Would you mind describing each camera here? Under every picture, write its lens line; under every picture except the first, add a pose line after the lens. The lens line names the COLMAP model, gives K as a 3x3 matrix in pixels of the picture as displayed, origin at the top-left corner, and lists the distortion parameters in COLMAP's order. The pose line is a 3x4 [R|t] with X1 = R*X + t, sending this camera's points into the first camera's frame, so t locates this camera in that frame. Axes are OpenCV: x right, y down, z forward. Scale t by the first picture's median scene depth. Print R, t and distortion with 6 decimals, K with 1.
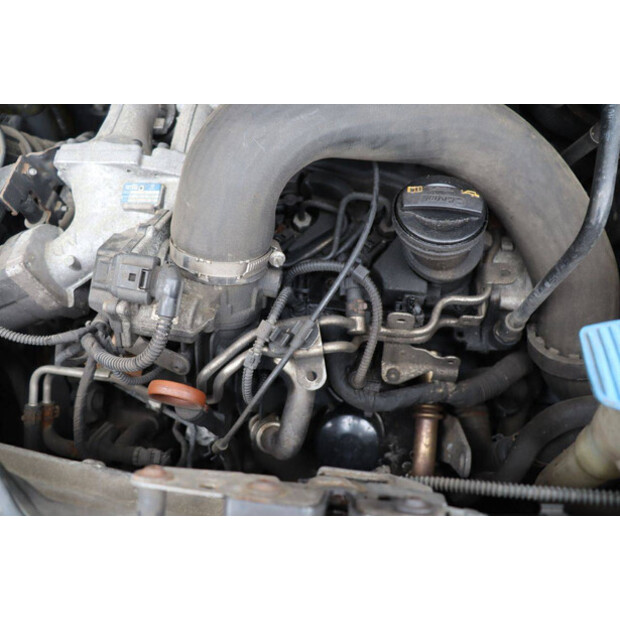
lens RADIAL K [[504.5, 0, 310.0], [0, 504.5, 310.0], [0, 0, 1]] dist [-0.169844, 0.125113]
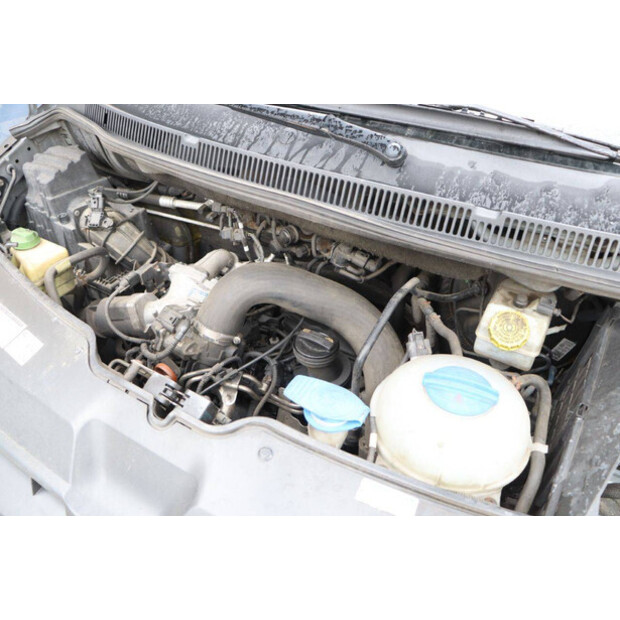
lens RADIAL K [[504.5, 0, 310.0], [0, 504.5, 310.0], [0, 0, 1]] dist [-0.169844, 0.125113]
pose [[0.918388, 0.307928, -0.248484, 0.719548], [-0.376370, 0.873622, -0.308433, 0.330276], [0.122106, 0.376783, 0.918218, -0.978164]]
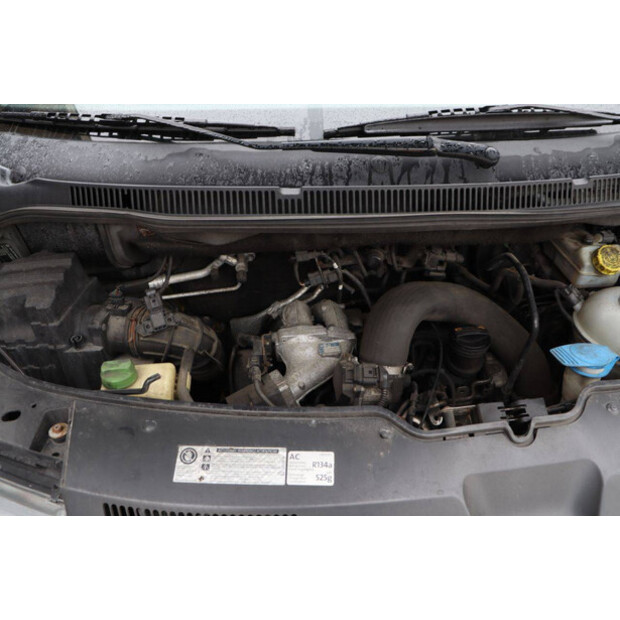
lens RADIAL K [[504.5, 0, 310.0], [0, 504.5, 310.0], [0, 0, 1]] dist [-0.169844, 0.125113]
pose [[0.967660, -0.089716, 0.235763, -0.979414], [0.179612, 0.901292, -0.394223, 0.457047], [-0.177123, 0.423820, 0.888259, -0.952086]]
